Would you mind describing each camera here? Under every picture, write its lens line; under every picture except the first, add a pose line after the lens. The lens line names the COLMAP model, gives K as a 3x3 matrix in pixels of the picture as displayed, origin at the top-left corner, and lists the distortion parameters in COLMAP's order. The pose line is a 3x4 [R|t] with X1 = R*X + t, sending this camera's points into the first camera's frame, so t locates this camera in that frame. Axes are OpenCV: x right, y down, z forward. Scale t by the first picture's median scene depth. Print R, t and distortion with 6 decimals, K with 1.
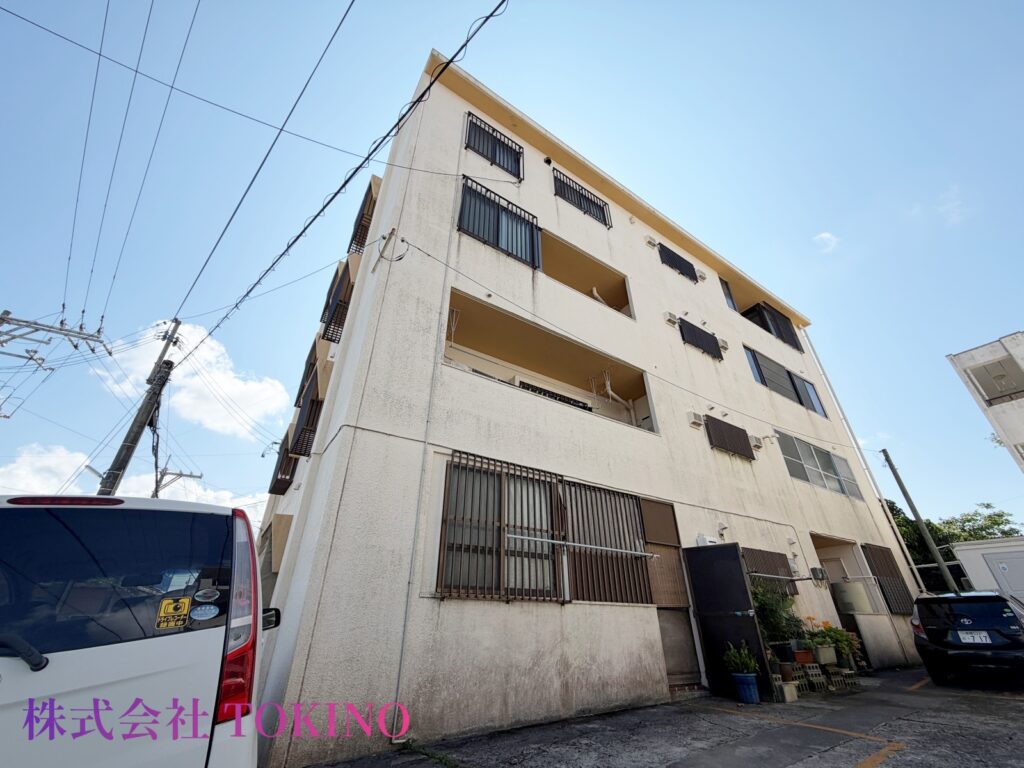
lens RADIAL K [[408.8, 0, 509.4], [0, 408.8, 384.1], [0, 0, 1]] dist [-0.000423, -0.000004]
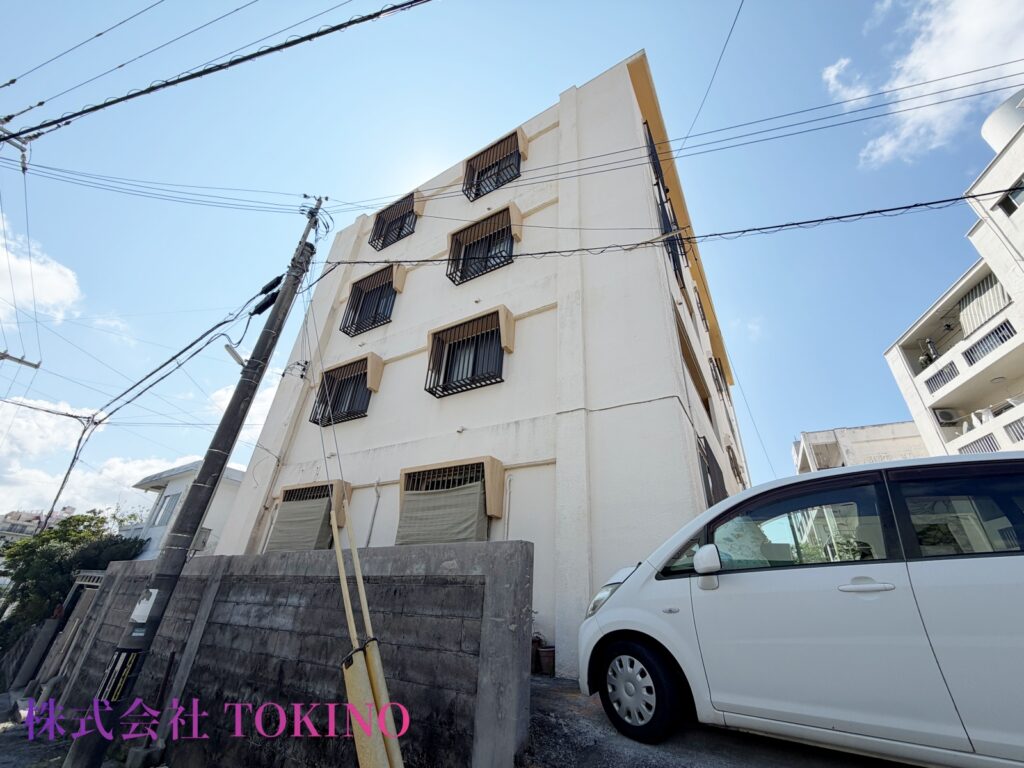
lens RADIAL K [[408.0, 0, 509.2], [0, 408.0, 384.3], [0, 0, 1]] dist [-0.001284, -0.000064]
pose [[0.903081, 0.257005, 0.344083, -0.884534], [-0.269249, 0.962988, -0.012611, 0.150436], [-0.334589, -0.081255, 0.938855, 0.100121]]
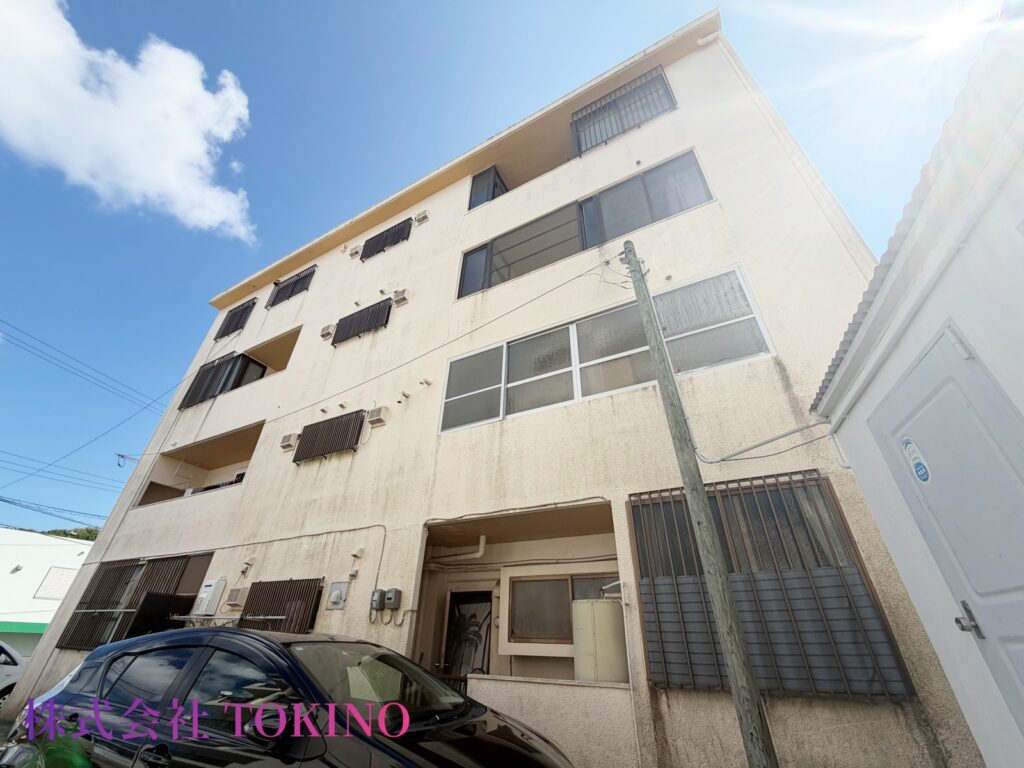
lens RADIAL K [[408.8, 0, 509.4], [0, 408.8, 384.1], [0, 0, 1]] dist [-0.000423, -0.000004]
pose [[0.470410, -0.469605, -0.747118, 2.034318], [0.427951, 0.861822, -0.272251, 0.620525], [0.771734, -0.191660, 0.606378, 1.205574]]
